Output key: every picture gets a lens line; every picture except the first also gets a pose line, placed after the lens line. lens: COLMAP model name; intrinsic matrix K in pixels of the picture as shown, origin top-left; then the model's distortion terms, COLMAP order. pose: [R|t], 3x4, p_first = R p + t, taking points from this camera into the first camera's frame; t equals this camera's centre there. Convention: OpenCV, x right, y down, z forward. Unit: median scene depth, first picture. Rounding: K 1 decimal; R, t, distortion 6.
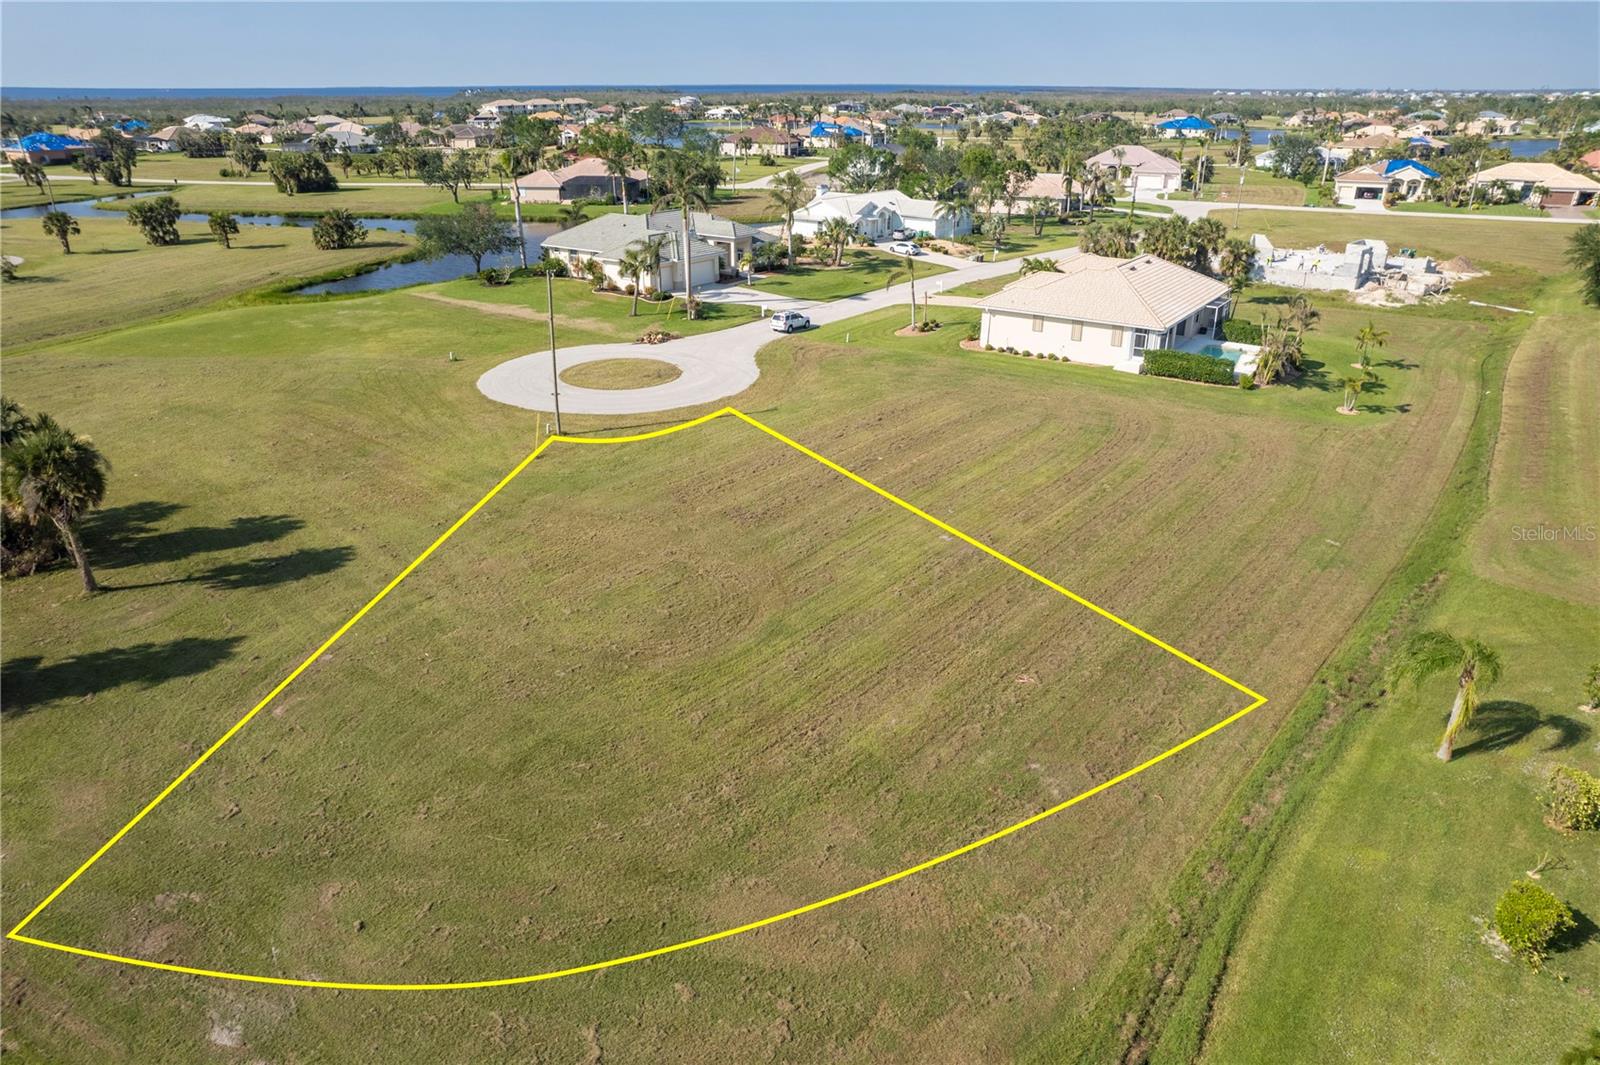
lens RADIAL K [[1046.4, 0, 790.8], [0, 1046.4, 530.9], [0, 0, 1]] dist [-0.079505, 0.062021]
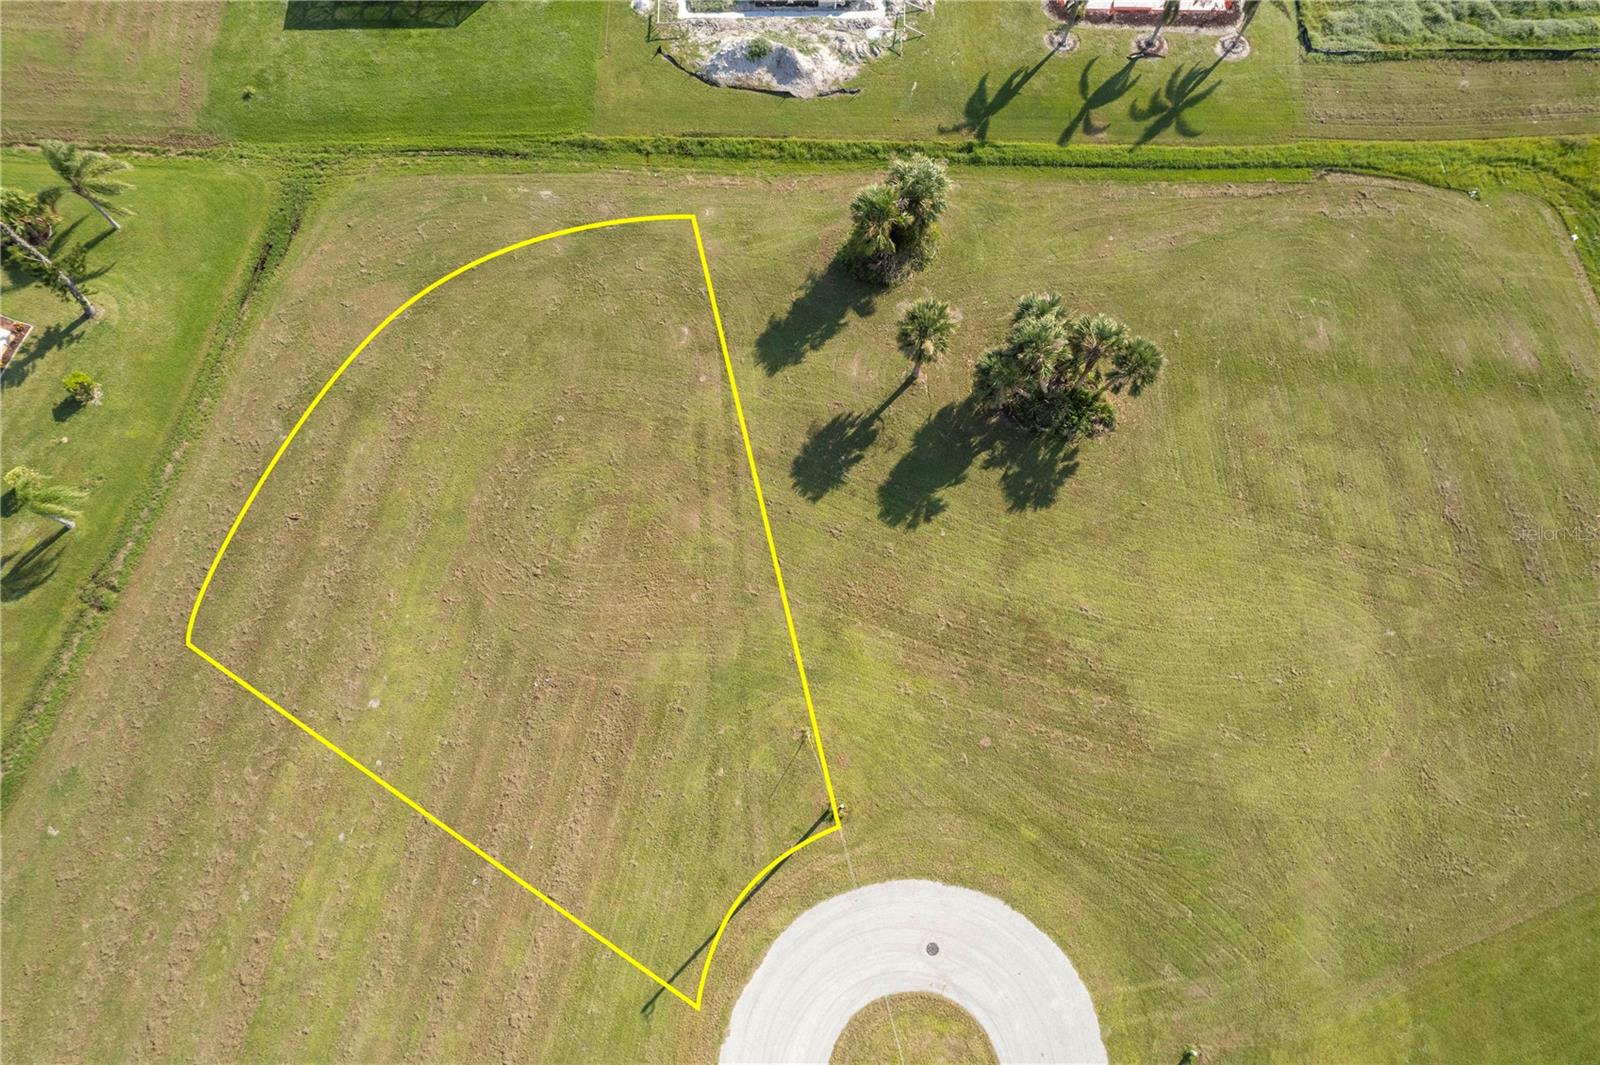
lens RADIAL K [[1046.4, 0, 790.8], [0, 1046.4, 530.9], [0, 0, 1]] dist [-0.079505, 0.062021]
pose [[-0.920749, 0.369683, -0.124721, -0.214389], [-0.159452, -0.064799, 0.985077, -1.188678], [0.356085, 0.926896, 0.118610, 0.822597]]
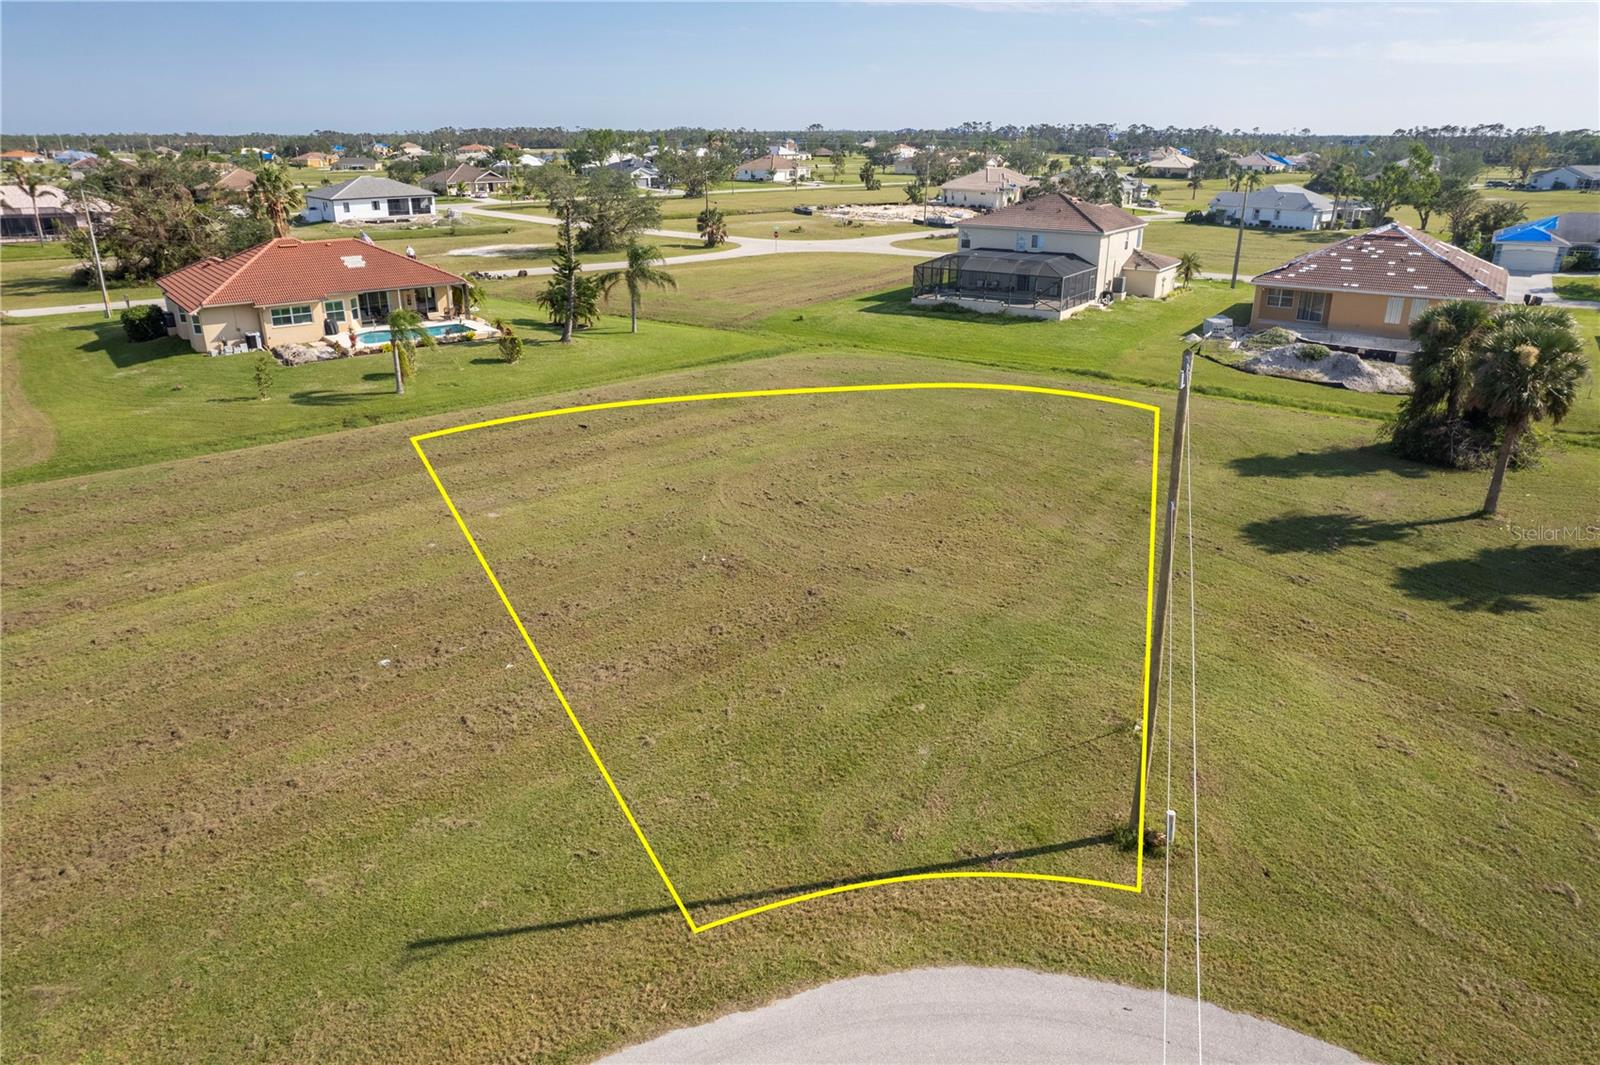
lens RADIAL K [[1046.4, 0, 790.8], [0, 1046.4, 530.9], [0, 0, 1]] dist [-0.079505, 0.062021]
pose [[-0.981672, -0.071525, 0.176645, -0.211219], [0.071666, 0.720316, 0.689934, -0.497535], [-0.176588, 0.689949, -0.701988, 1.480180]]
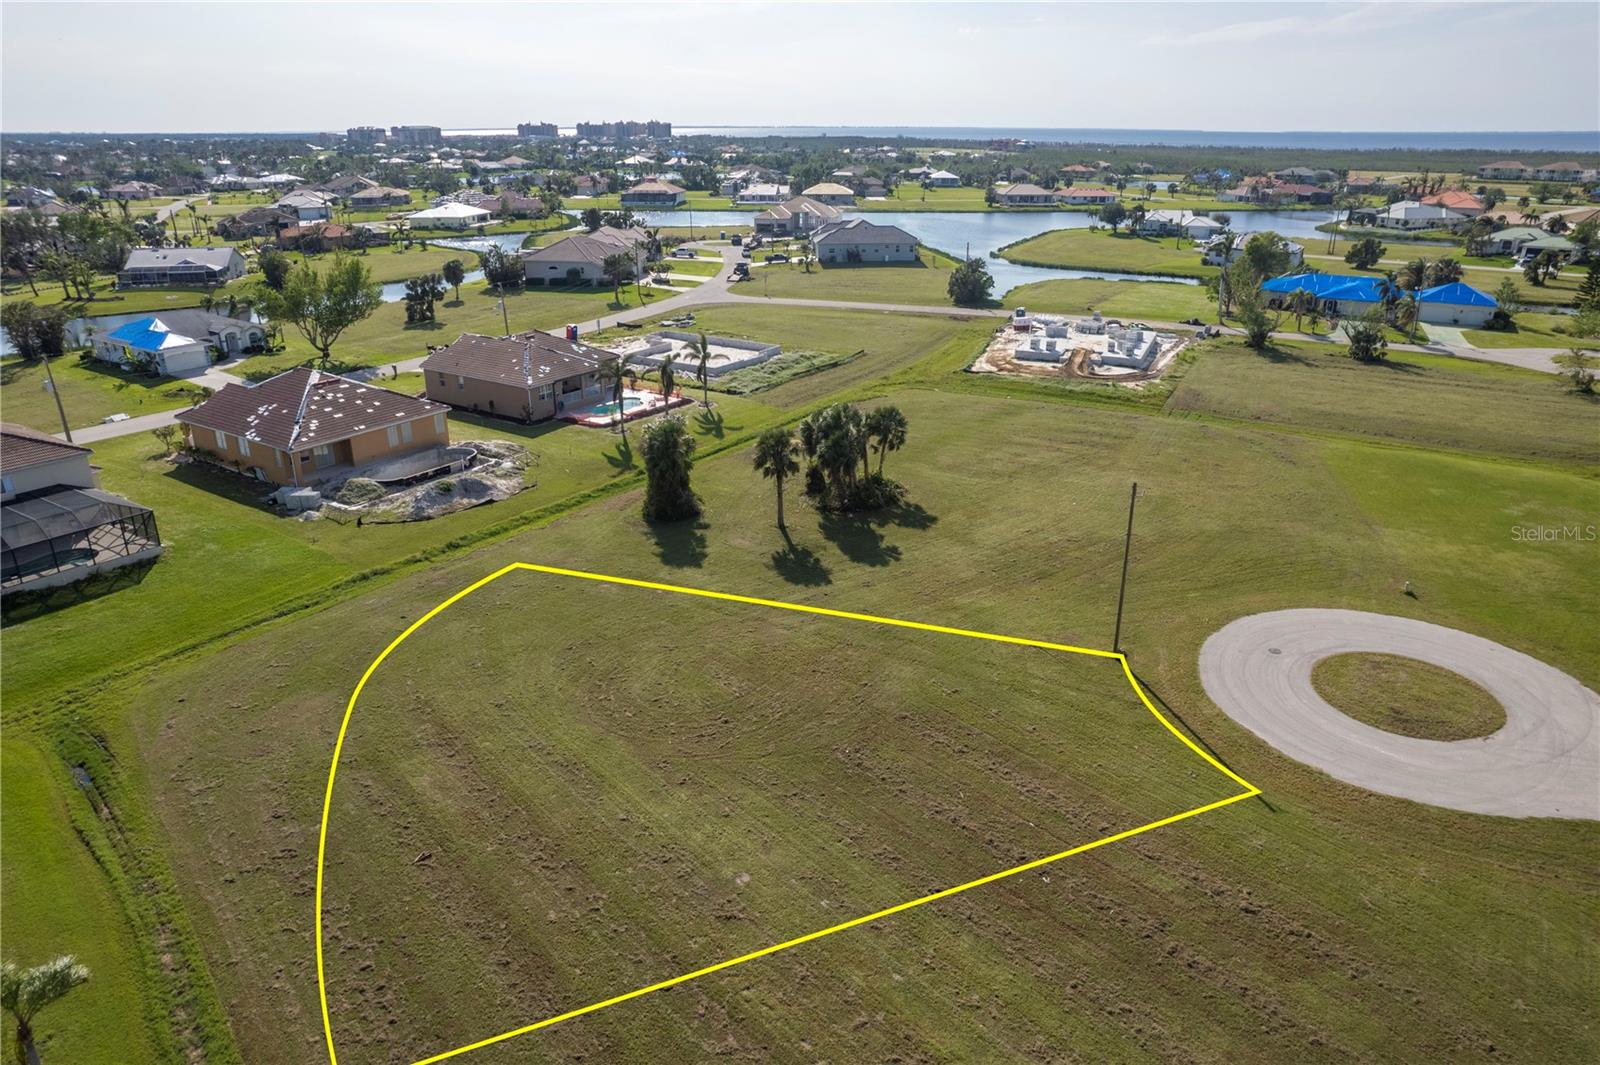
lens RADIAL K [[1046.4, 0, 790.8], [0, 1046.4, 530.9], [0, 0, 1]] dist [-0.079505, 0.062021]
pose [[-0.203013, 0.351792, -0.913799, 0.751196], [-0.384184, 0.829783, 0.404800, -0.538303], [0.900660, 0.433247, -0.033303, 0.916885]]
